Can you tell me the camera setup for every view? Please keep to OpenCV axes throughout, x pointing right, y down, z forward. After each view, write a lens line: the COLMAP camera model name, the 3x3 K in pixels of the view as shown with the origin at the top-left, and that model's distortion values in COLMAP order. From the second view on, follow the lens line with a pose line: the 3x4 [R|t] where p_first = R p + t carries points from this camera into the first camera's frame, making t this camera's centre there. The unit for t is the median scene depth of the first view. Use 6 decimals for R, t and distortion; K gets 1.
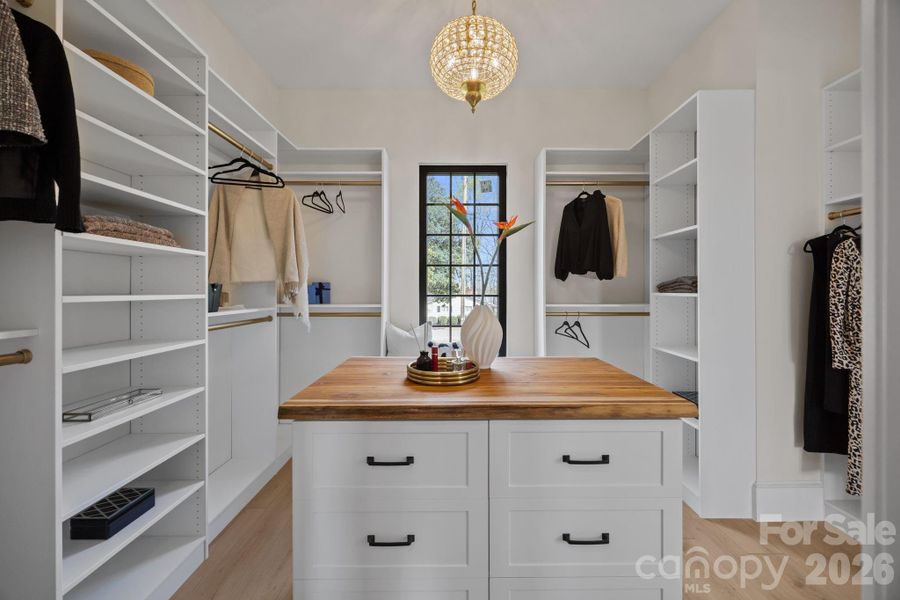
lens RADIAL K [[341.4, 0, 451.8], [0, 341.4, 293.4], [0, 0, 1]] dist [-0.002409, -0.000308]
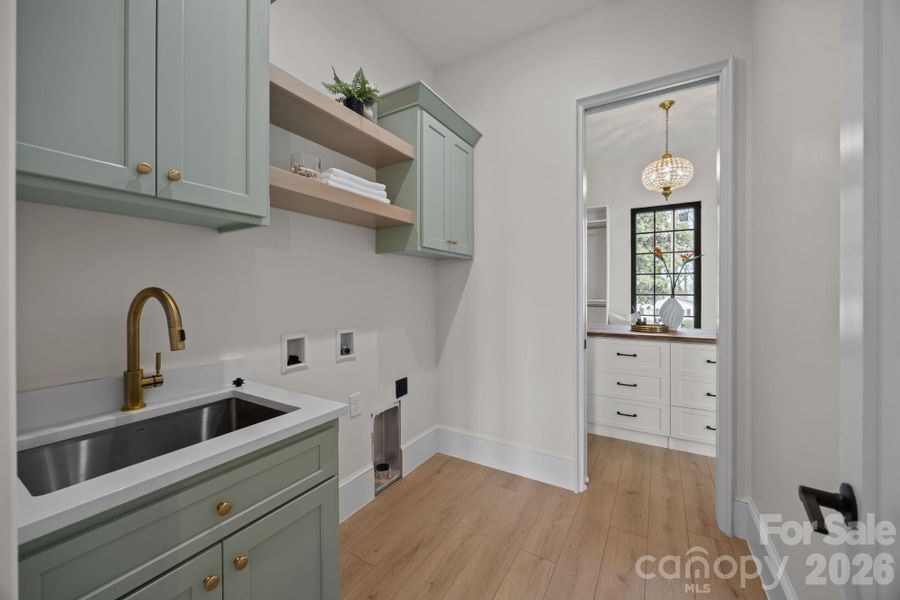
lens RADIAL K [[341.4, 0, 455.9], [0, 341.4, 293.2], [0, 0, 1]] dist [-0.002409, -0.000308]
pose [[0.859072, -0.000927, -0.511854, 0.014320], [-0.000811, 0.999995, -0.003172, 0.005832], [0.511854, 0.003140, 0.859066, -0.717061]]
